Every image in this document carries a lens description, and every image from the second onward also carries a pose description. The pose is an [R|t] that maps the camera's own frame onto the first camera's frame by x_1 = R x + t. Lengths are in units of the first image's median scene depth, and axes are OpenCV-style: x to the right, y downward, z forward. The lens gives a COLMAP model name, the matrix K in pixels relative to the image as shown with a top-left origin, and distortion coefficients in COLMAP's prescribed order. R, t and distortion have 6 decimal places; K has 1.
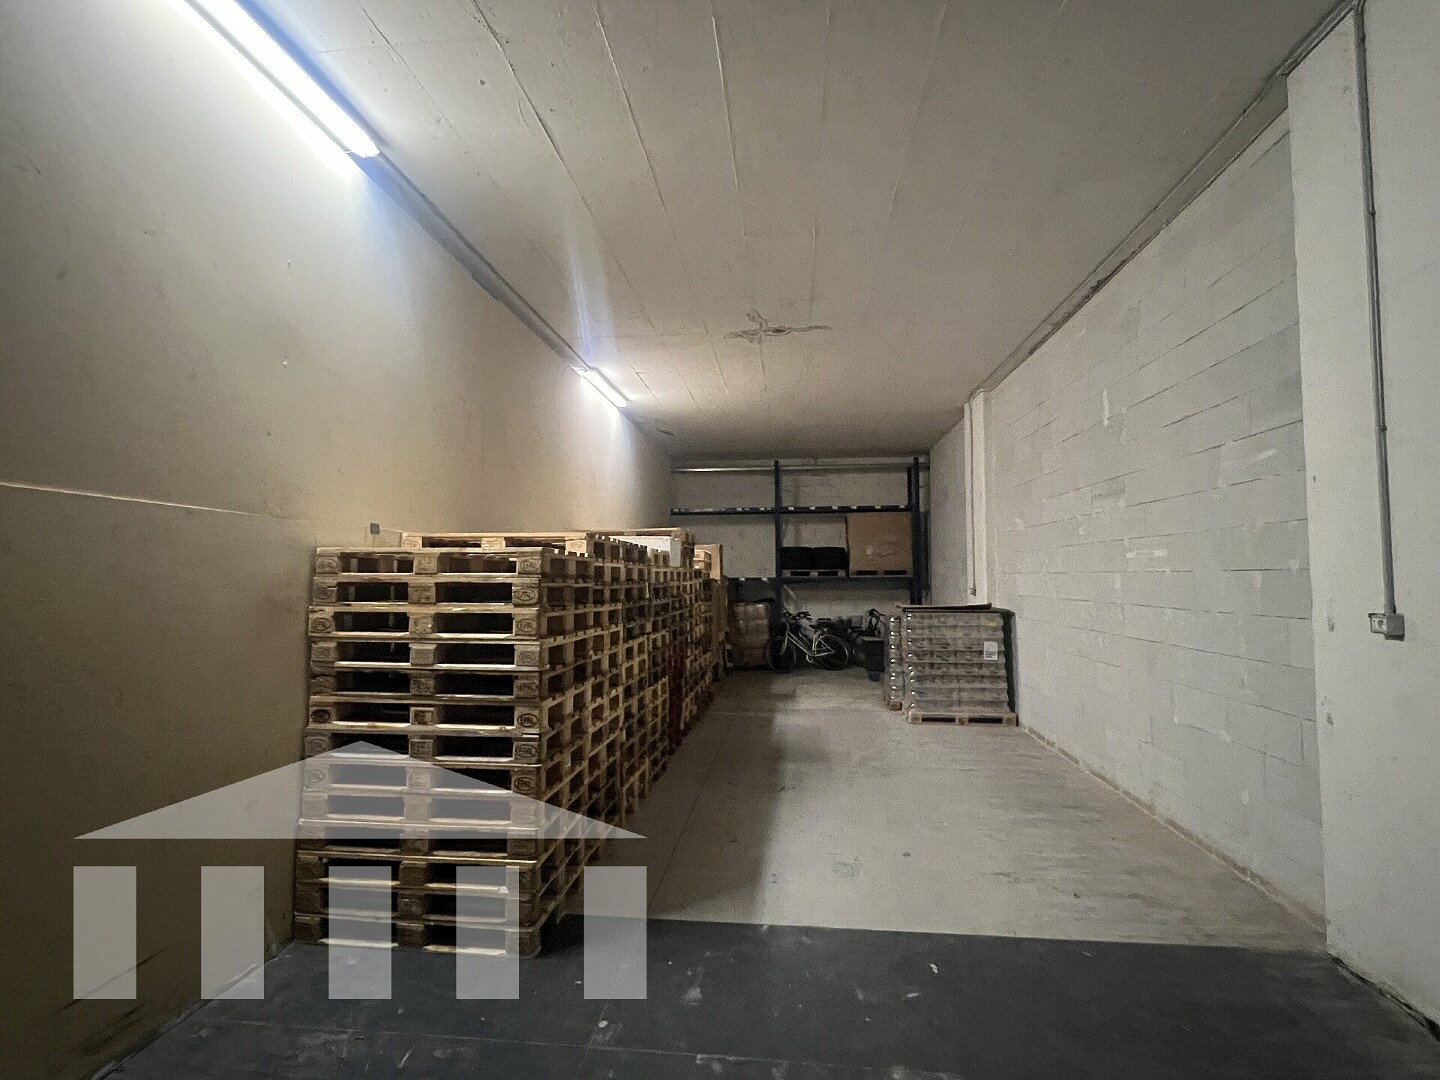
lens RADIAL K [[687.9, 0, 720.0], [0, 687.9, 540.0], [0, 0, 1]] dist [0.001865, 0.000110]
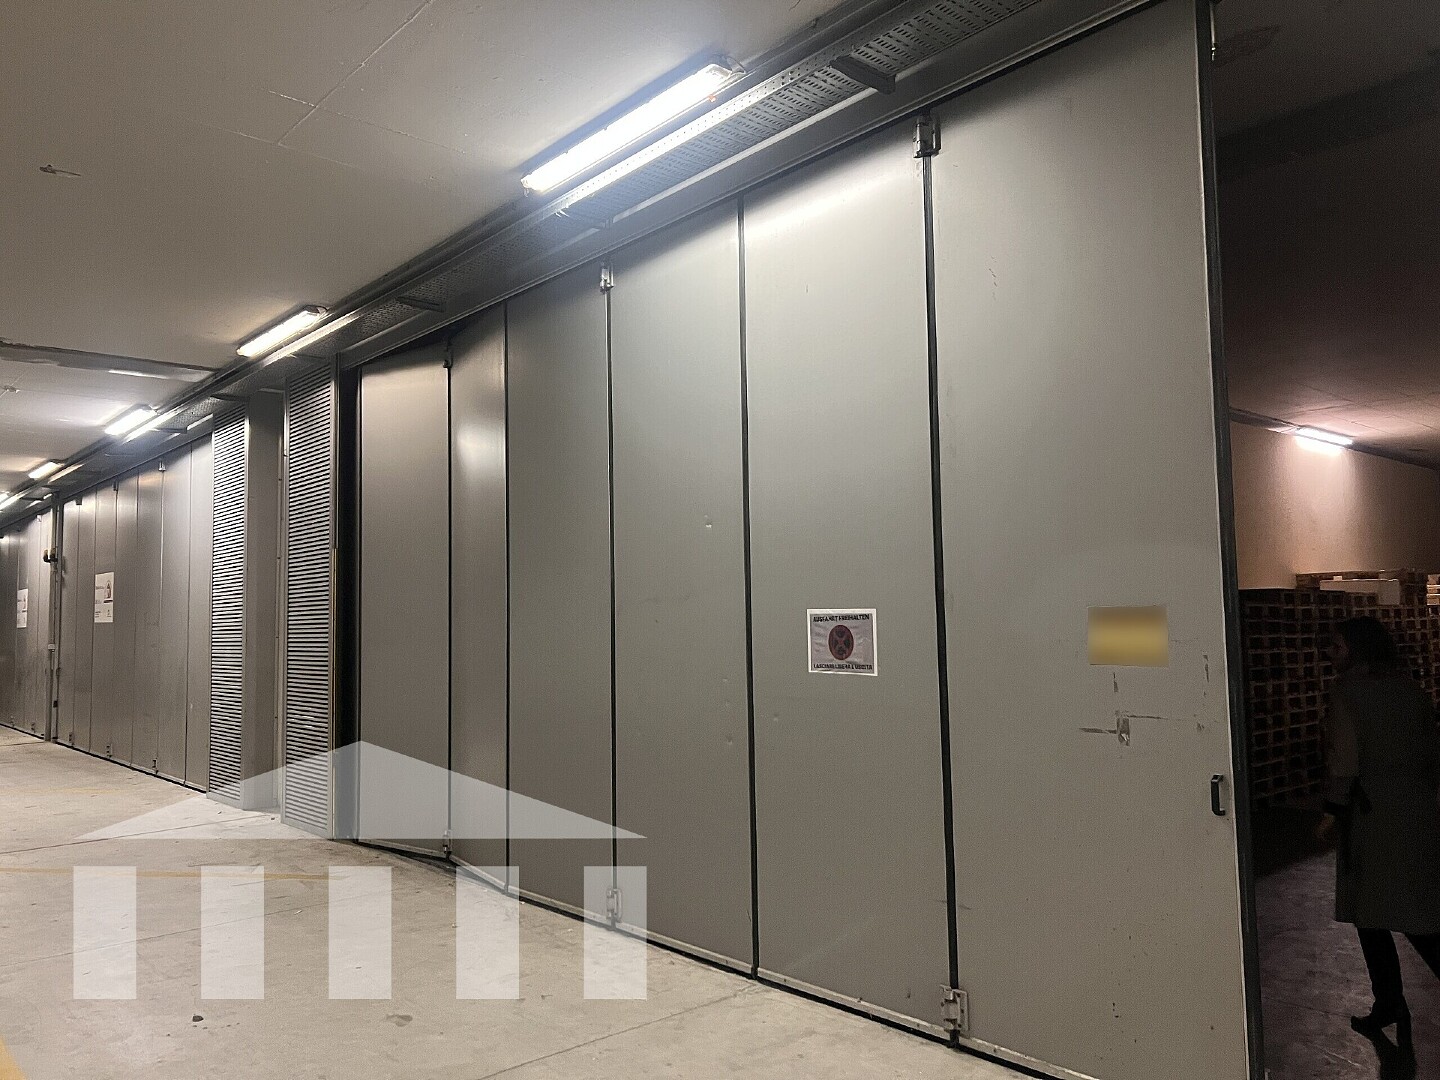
lens RADIAL K [[1117.3, 0, 715.9], [0, 1117.3, 534.6], [0, 0, 1]] dist [0.064814, -0.075692]
pose [[0.733879, -0.059763, -0.676646, 0.604722], [0.050919, 0.998160, -0.032934, -0.110557], [0.677369, -0.010285, 0.735572, -1.745291]]
